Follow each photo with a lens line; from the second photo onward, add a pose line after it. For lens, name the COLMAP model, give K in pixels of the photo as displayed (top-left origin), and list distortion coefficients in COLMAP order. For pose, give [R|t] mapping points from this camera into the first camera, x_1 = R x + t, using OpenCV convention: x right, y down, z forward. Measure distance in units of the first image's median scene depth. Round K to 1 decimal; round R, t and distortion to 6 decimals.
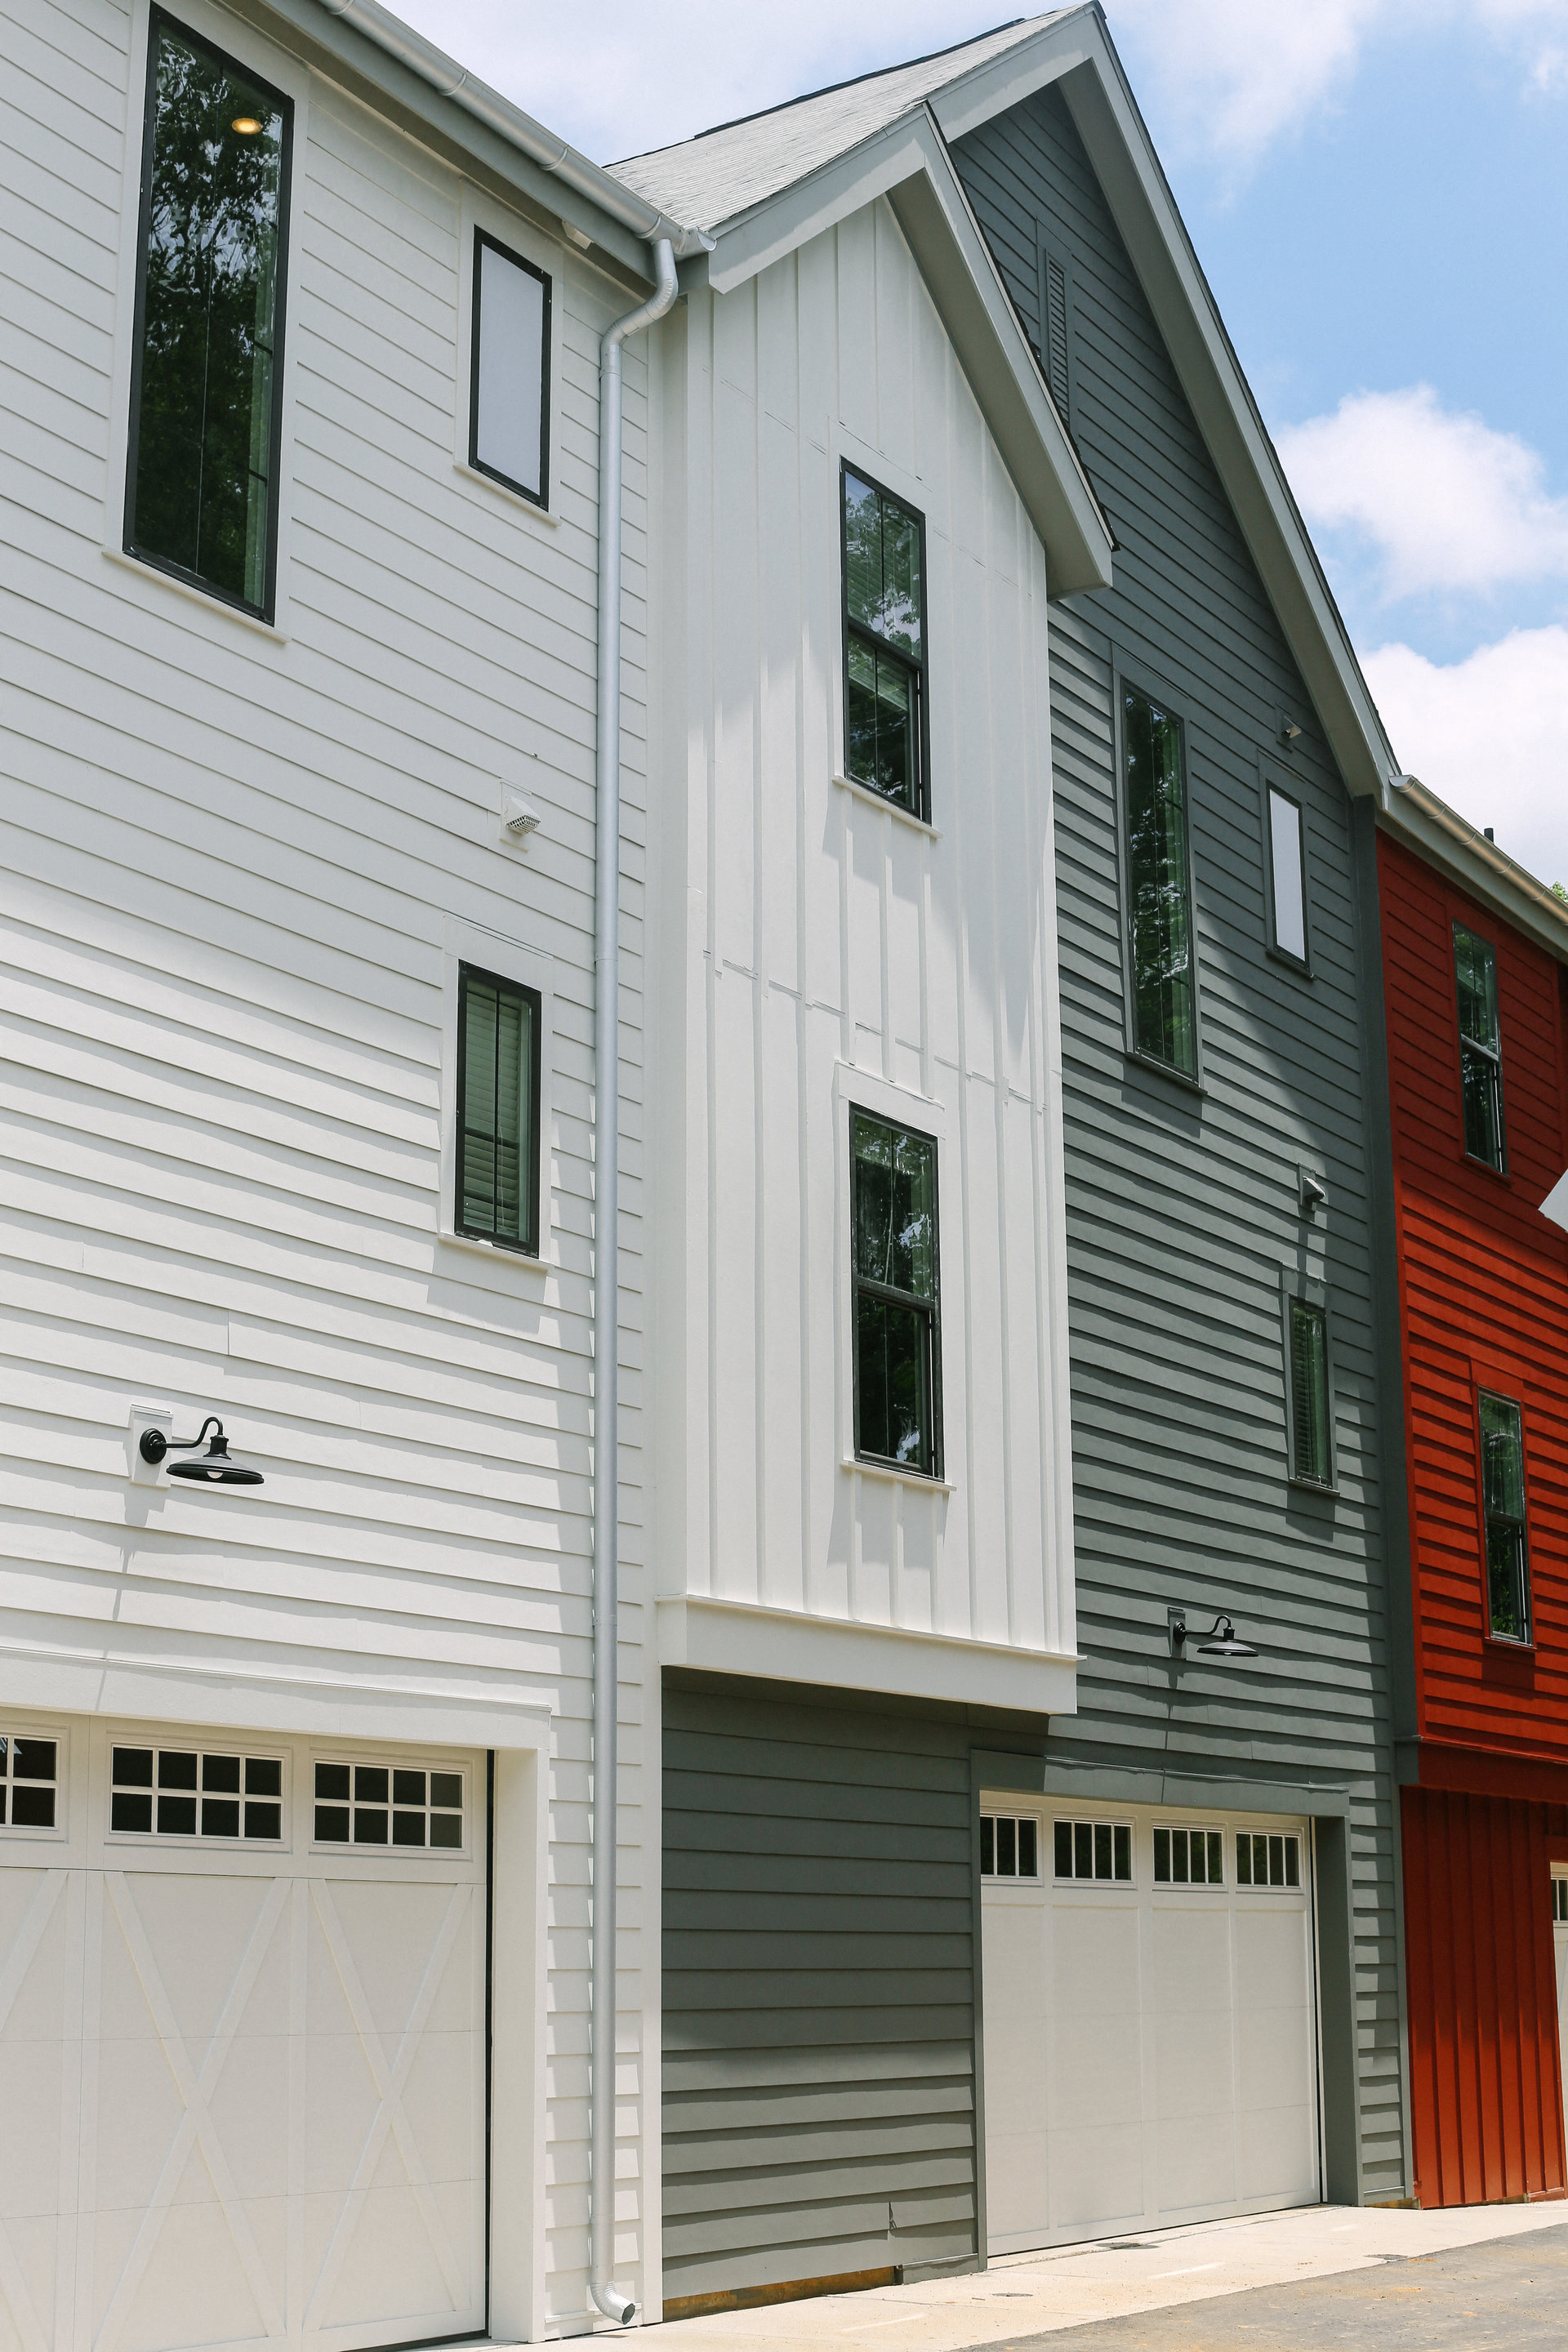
lens RADIAL K [[3350.9, 0, 784.0], [0, 3350.9, 1176.0], [0, 0, 1]] dist [-0.101939, 0.405991]
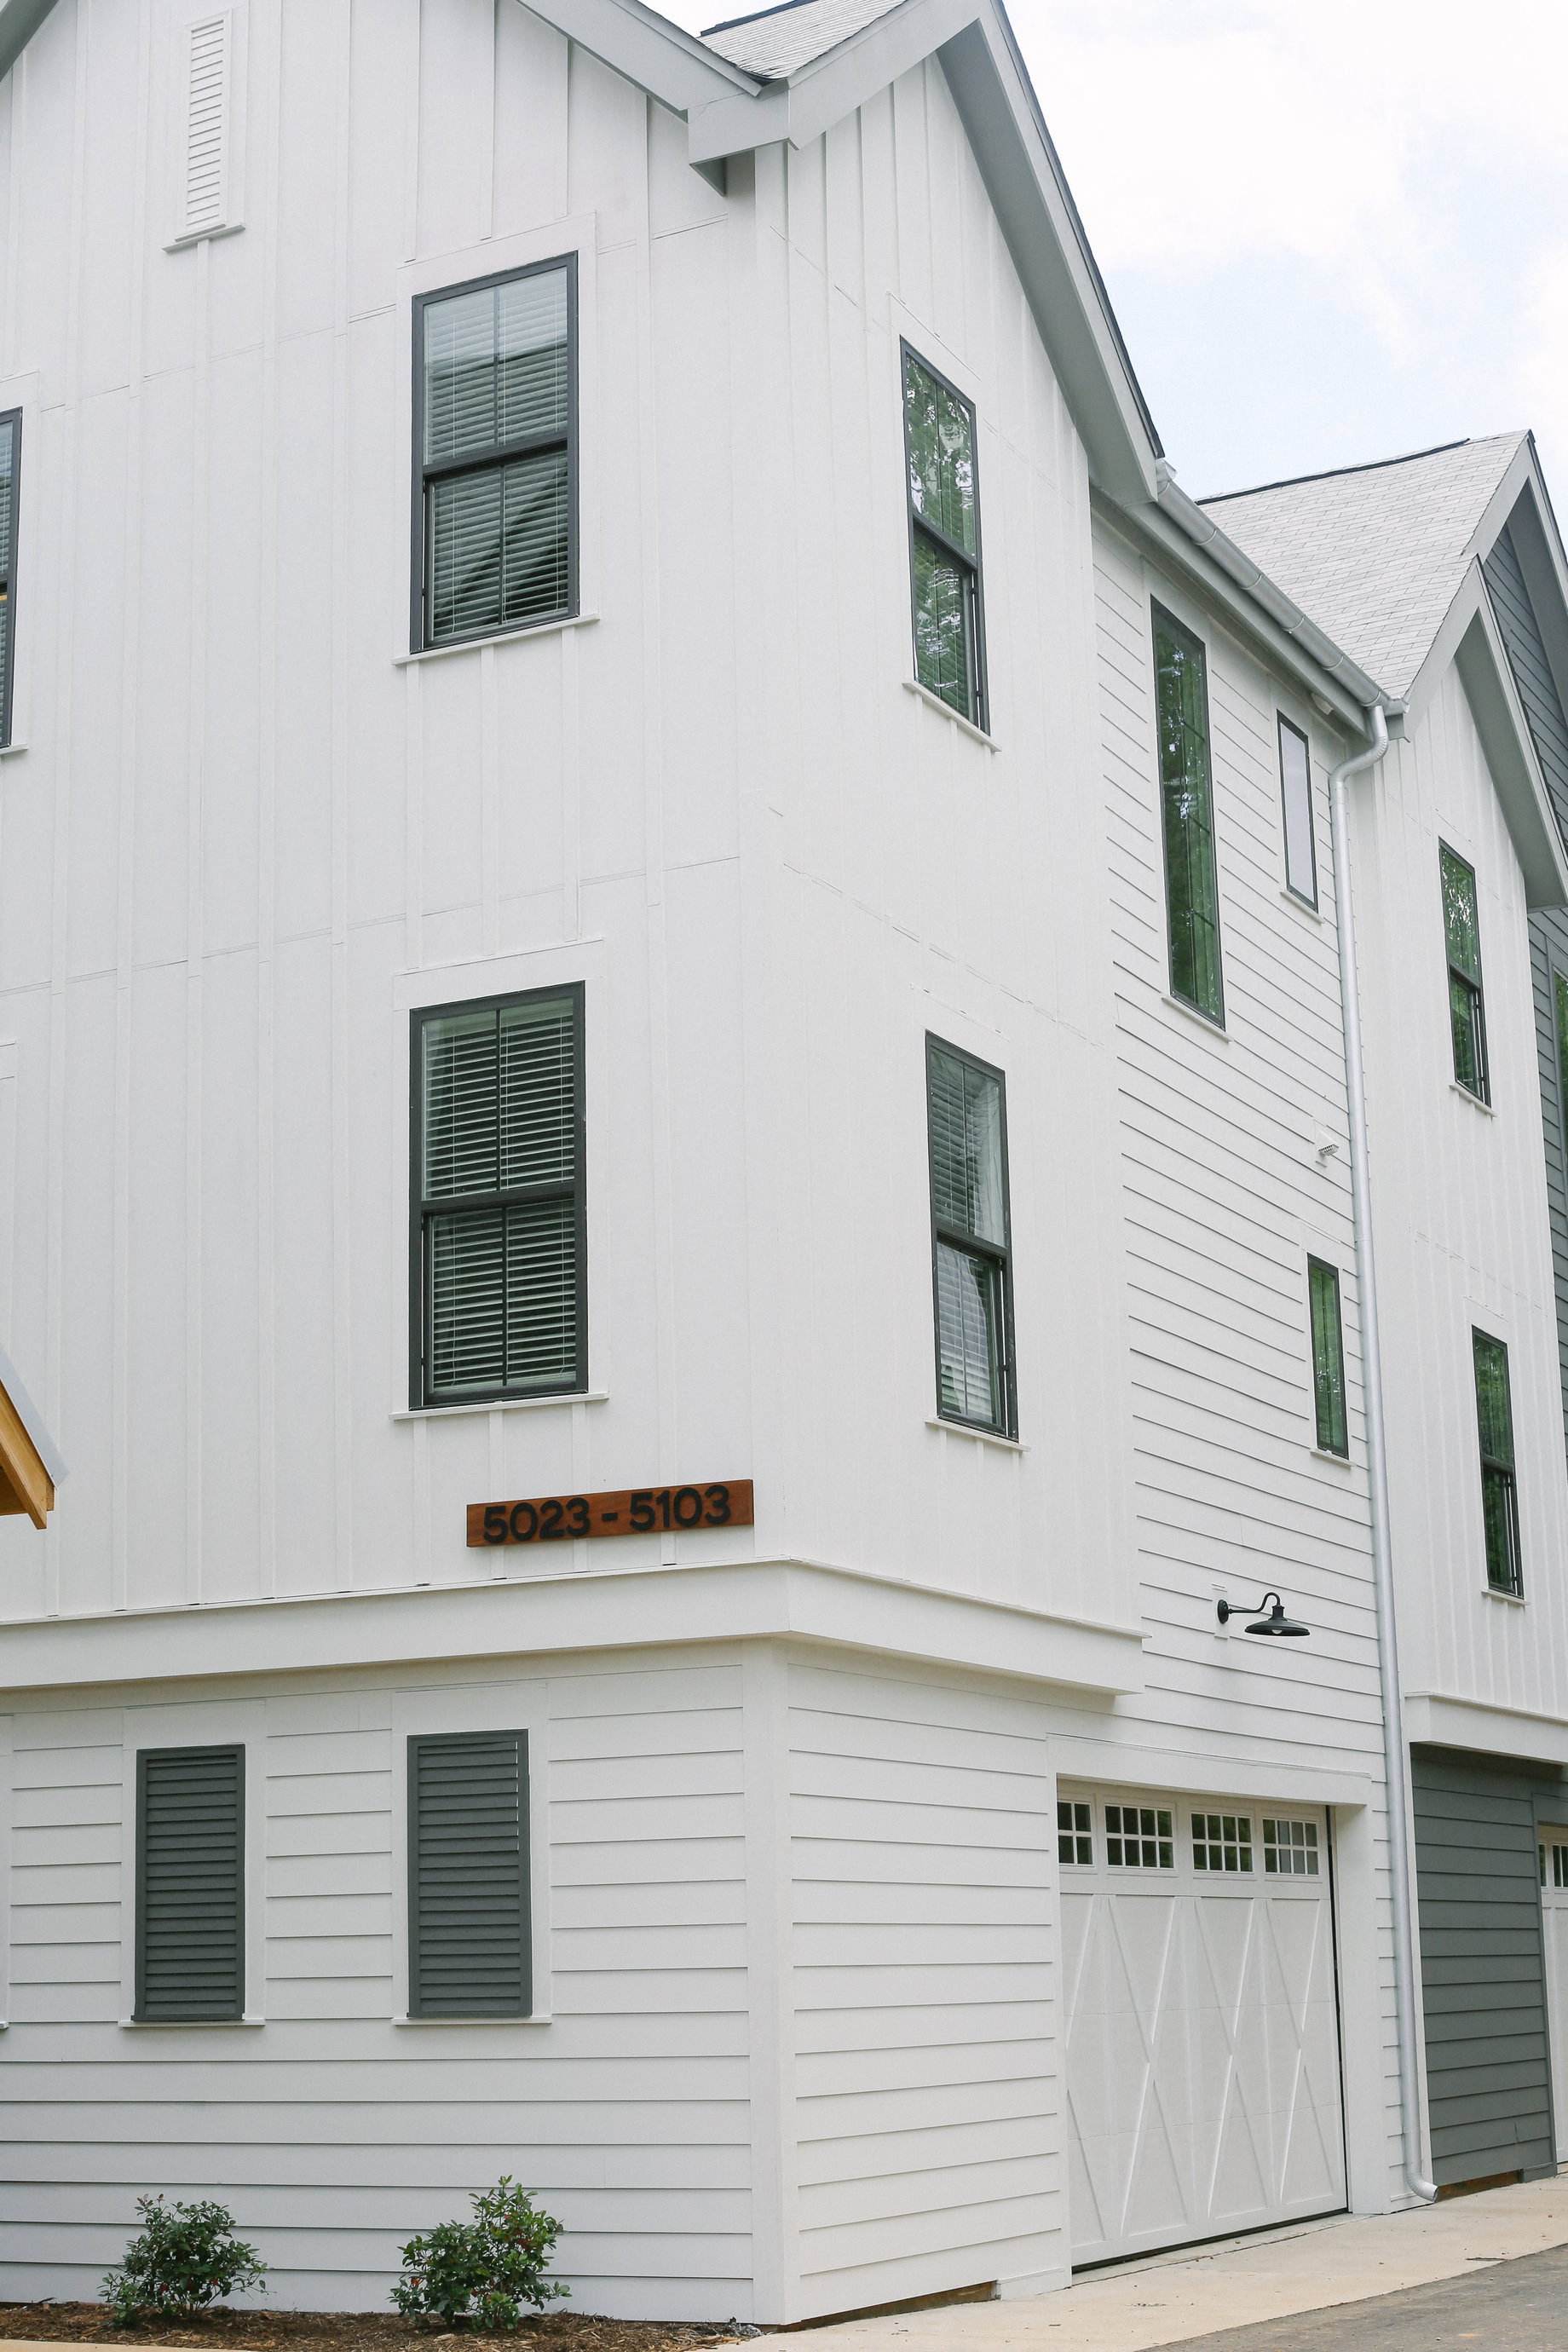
lens RADIAL K [[3419.2, 0, 784.0], [0, 3419.2, 1176.0], [0, 0, 1]] dist [-0.000509, 0.069918]
pose [[0.995812, 0.015997, 0.090013, -0.436654], [-0.017120, 0.999785, 0.011719, -0.106640], [-0.089806, -0.013211, 0.995872, -0.420215]]
